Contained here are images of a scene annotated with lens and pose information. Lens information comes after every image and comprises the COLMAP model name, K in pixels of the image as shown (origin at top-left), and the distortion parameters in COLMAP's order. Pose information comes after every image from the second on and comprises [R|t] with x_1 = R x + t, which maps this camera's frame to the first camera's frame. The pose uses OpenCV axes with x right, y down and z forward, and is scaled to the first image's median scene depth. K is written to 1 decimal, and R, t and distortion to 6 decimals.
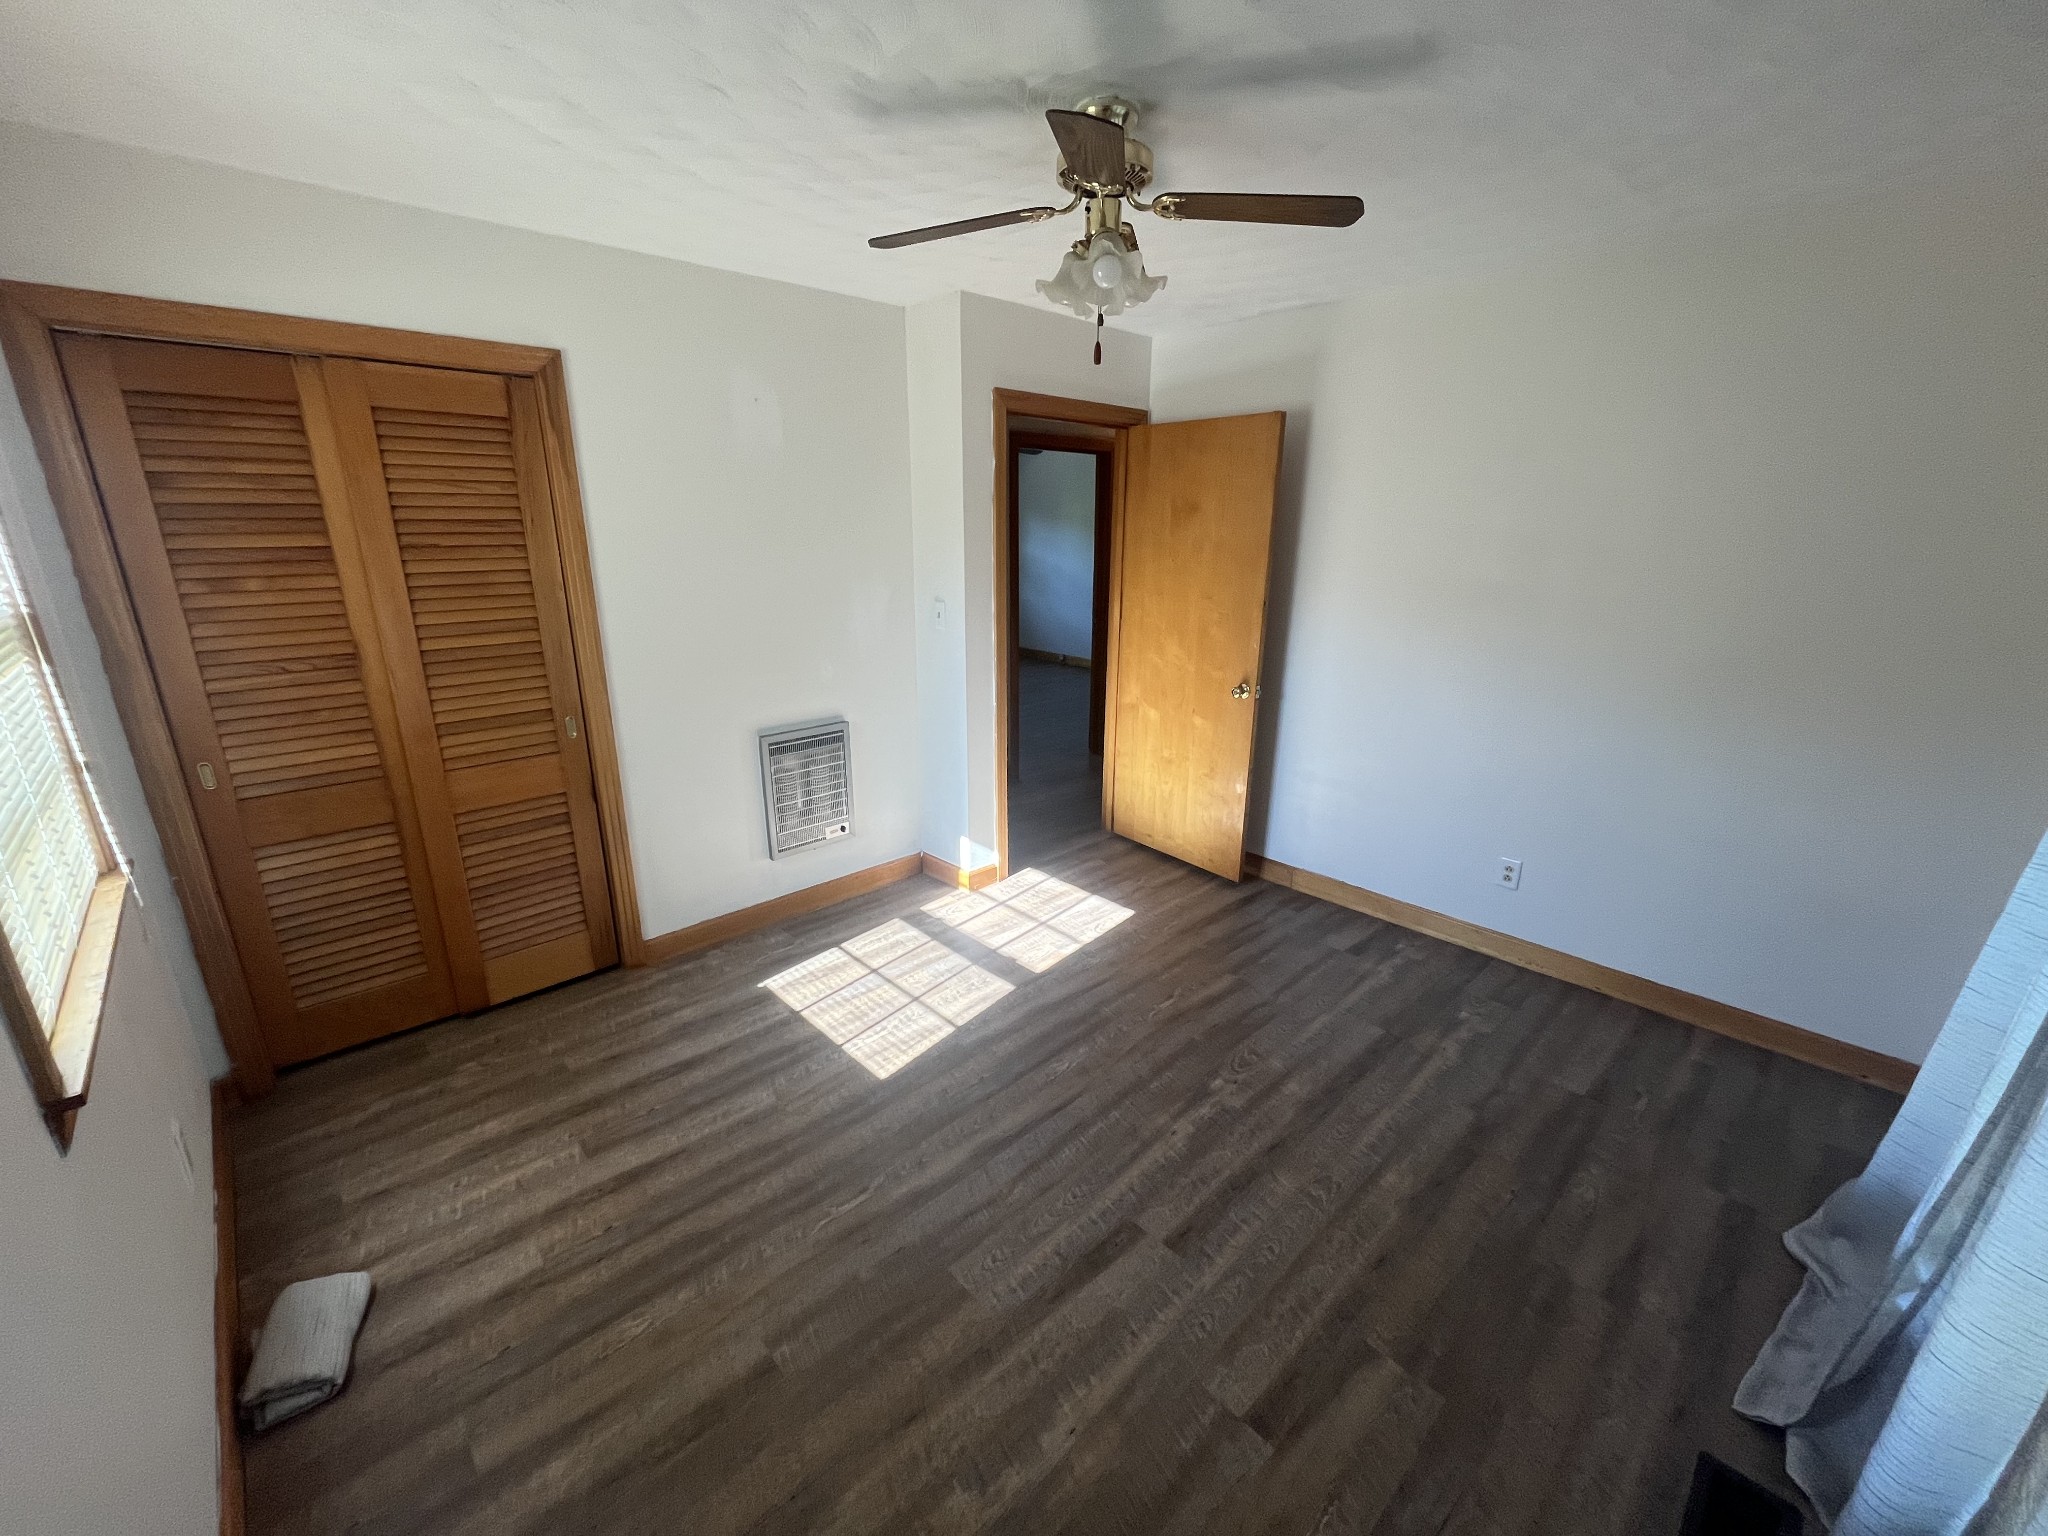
lens RADIAL K [[824.7, 0, 1028.0], [0, 824.7, 772.5], [0, 0, 1]] dist [-0.003987, -0.000260]
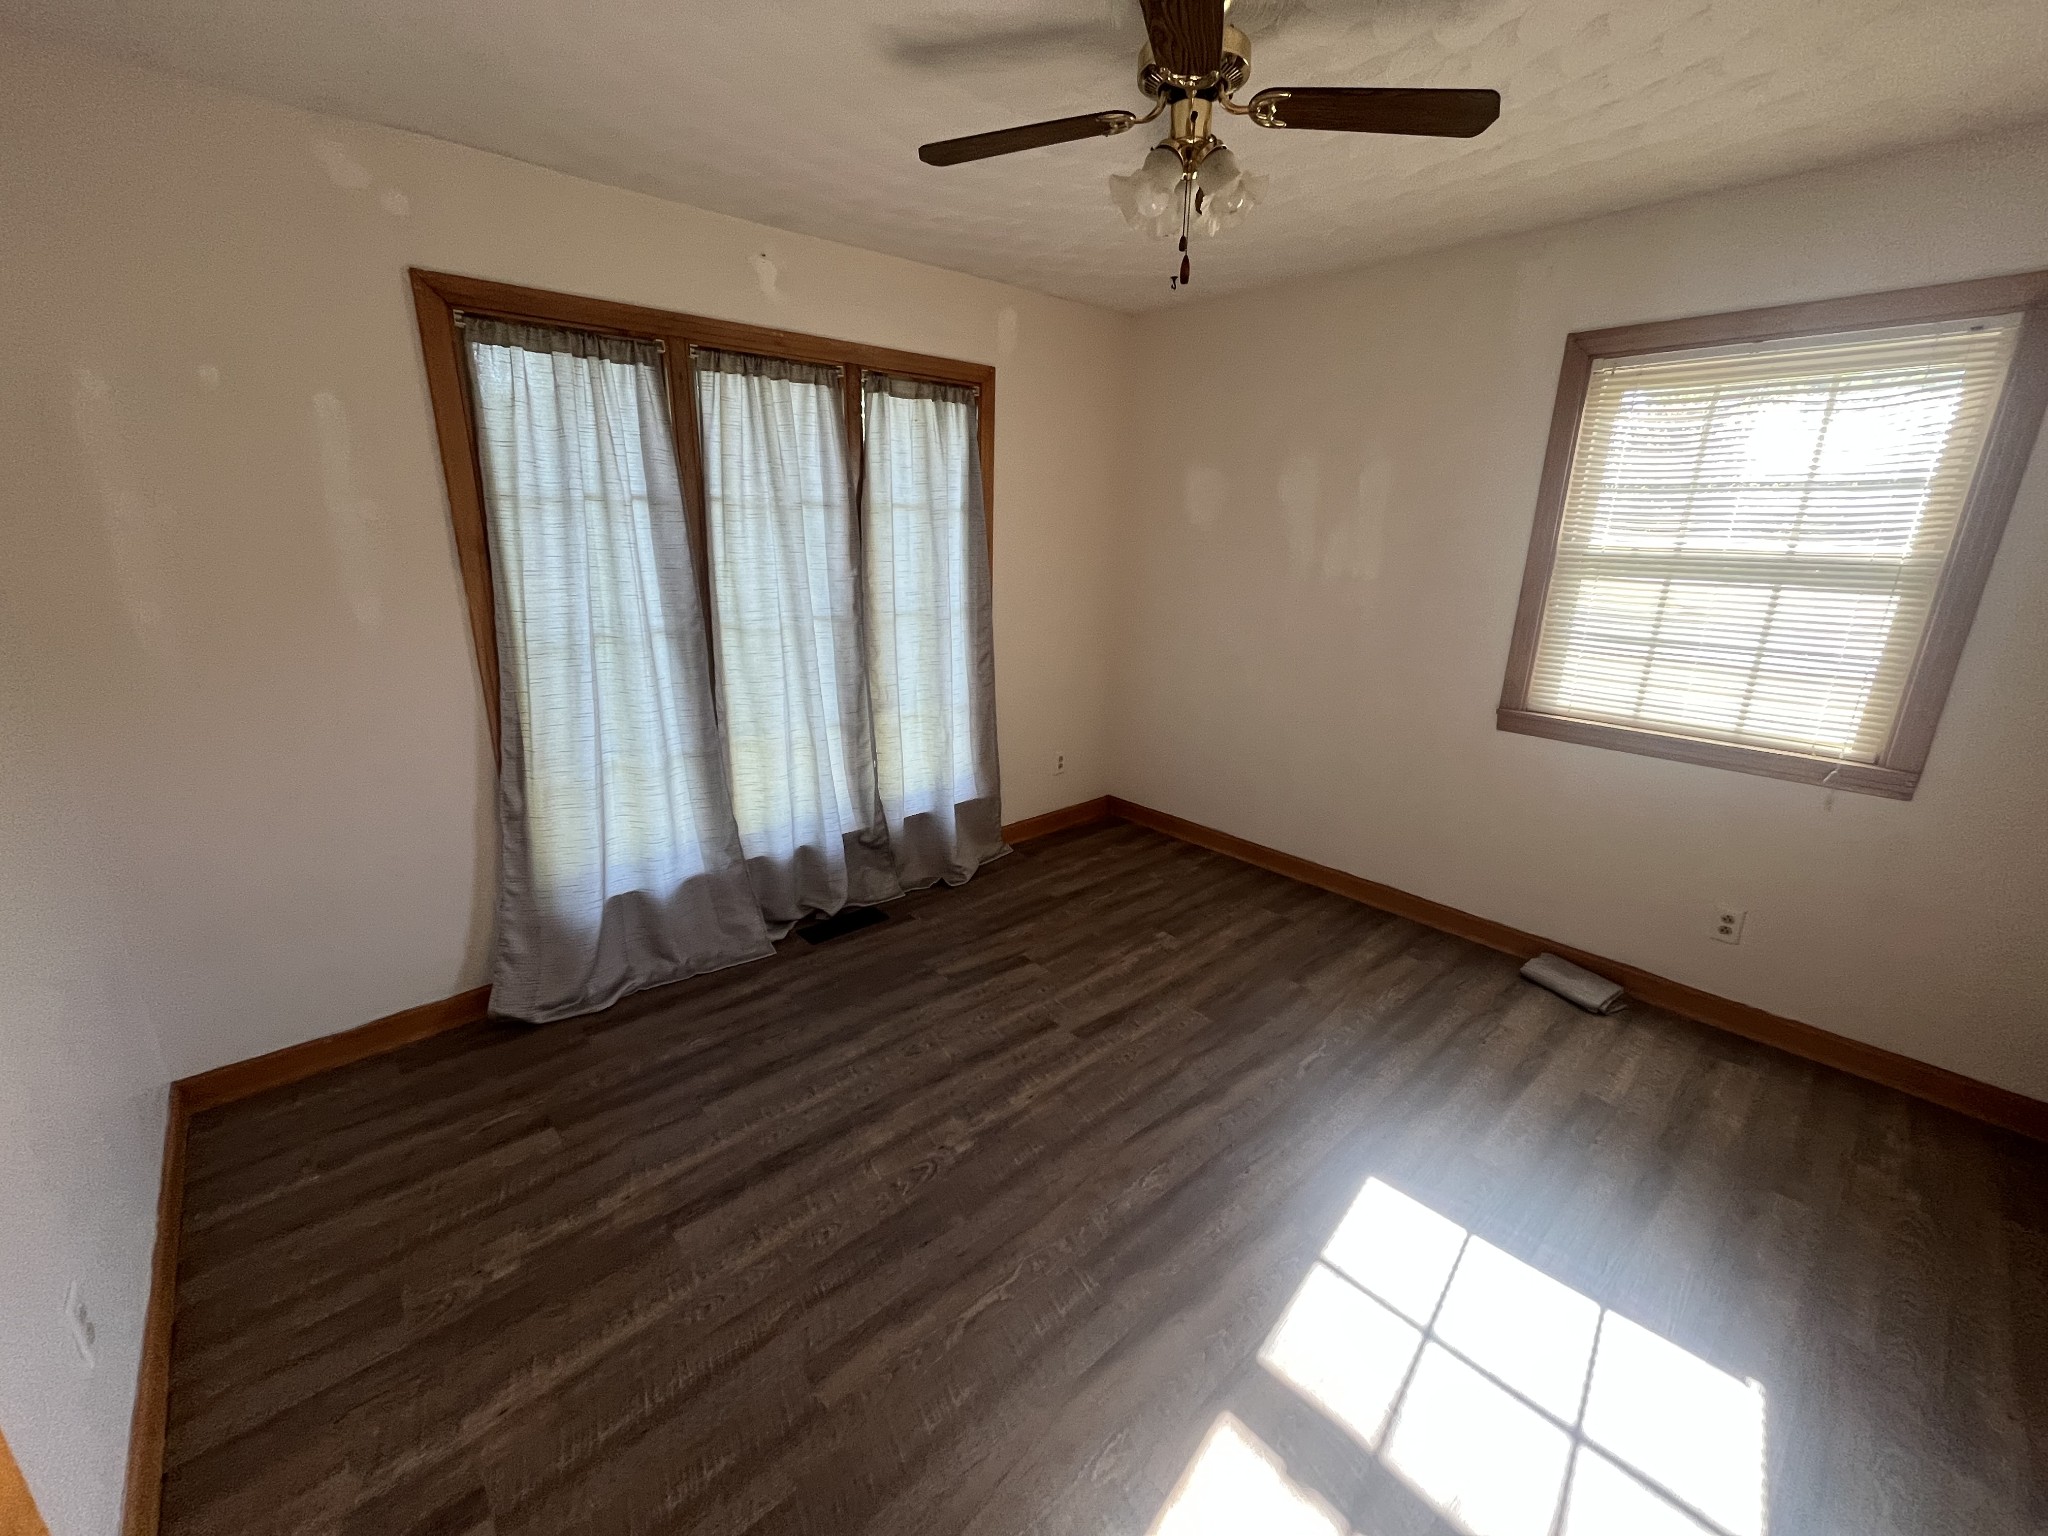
lens RADIAL K [[824.7, 0, 1020.2], [0, 824.7, 766.9], [0, 0, 1]] dist [-0.003987, -0.000260]
pose [[-0.999326, -0.025709, 0.026192, 0.171895], [-0.006916, 0.832778, 0.553565, -0.448112], [-0.036044, 0.553011, -0.832394, 1.600141]]
